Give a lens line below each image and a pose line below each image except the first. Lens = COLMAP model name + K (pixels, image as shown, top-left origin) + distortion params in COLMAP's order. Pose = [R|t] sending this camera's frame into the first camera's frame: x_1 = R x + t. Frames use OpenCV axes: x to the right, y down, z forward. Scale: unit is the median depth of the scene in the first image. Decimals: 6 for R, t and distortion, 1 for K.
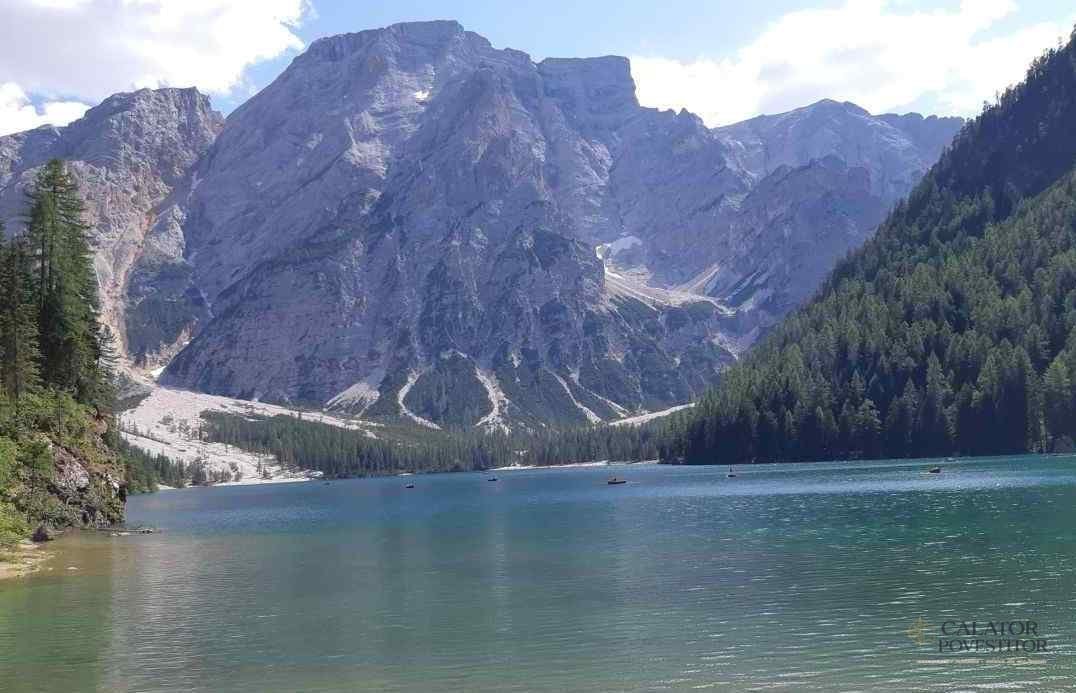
lens RADIAL K [[984.7, 0, 525.5], [0, 984.7, 343.2], [0, 0, 1]] dist [0.141969, -0.359419]
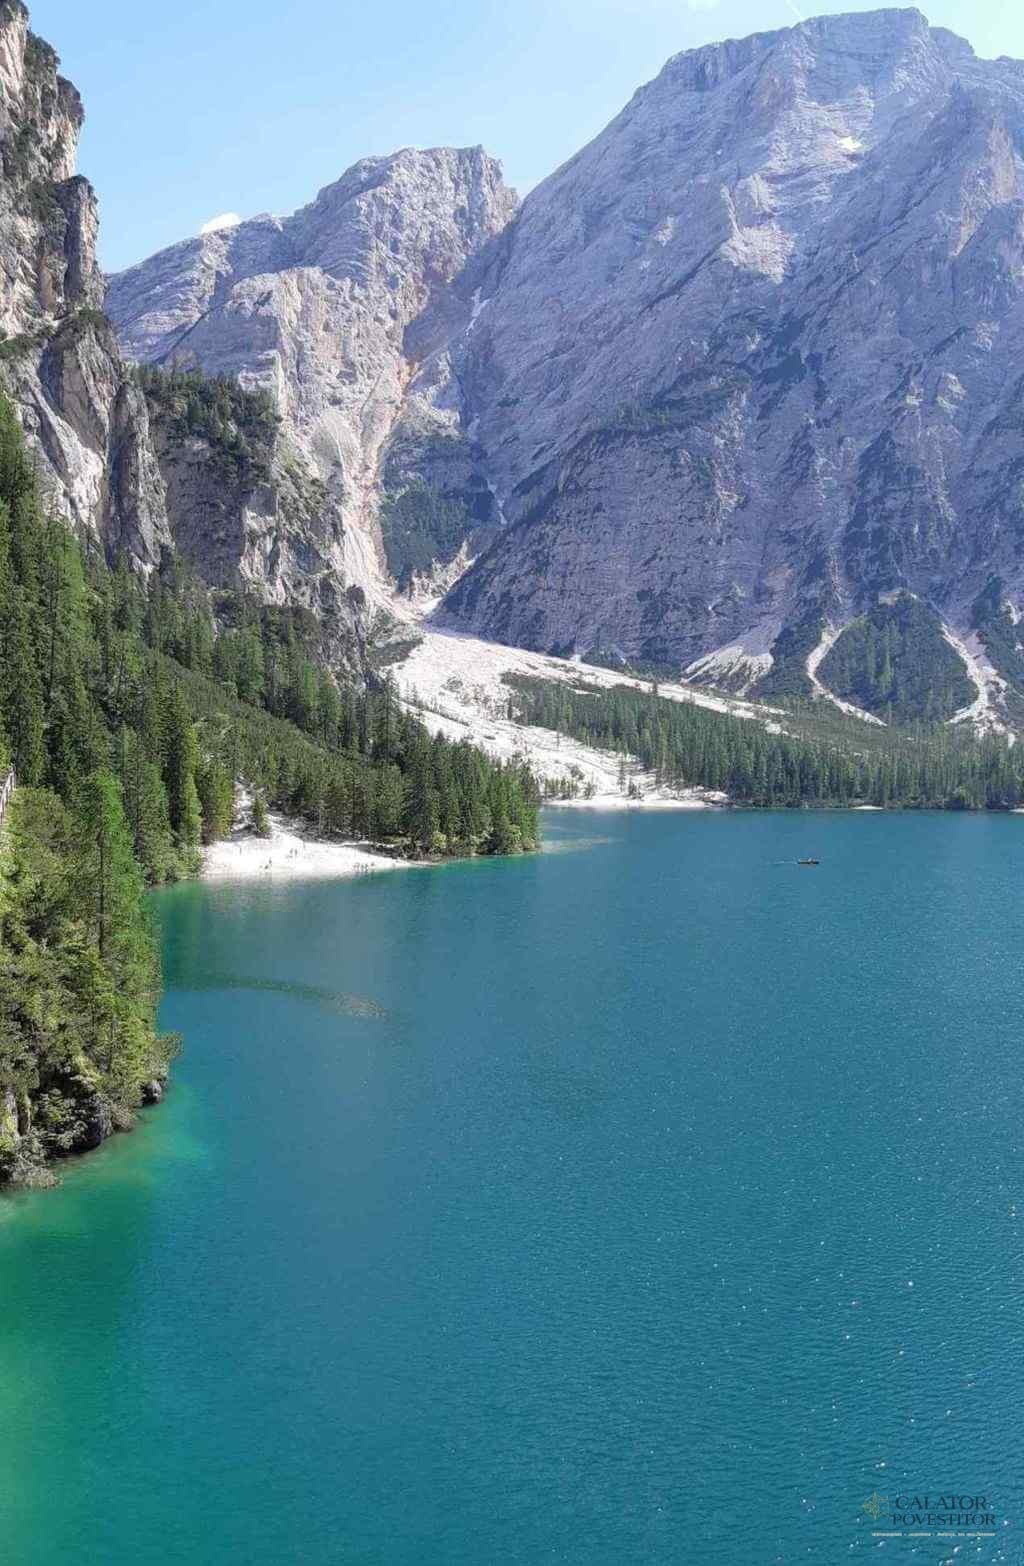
lens RADIAL K [[1408.0, 0, 517.0], [0, 1408.0, 871.9], [0, 0, 1]] dist [0.073606, -0.134899]
pose [[0.964709, 0.089890, -0.247501, -0.068154], [-0.038421, 0.977920, 0.205415, 0.006511], [0.260501, -0.188657, 0.946862, 0.108813]]
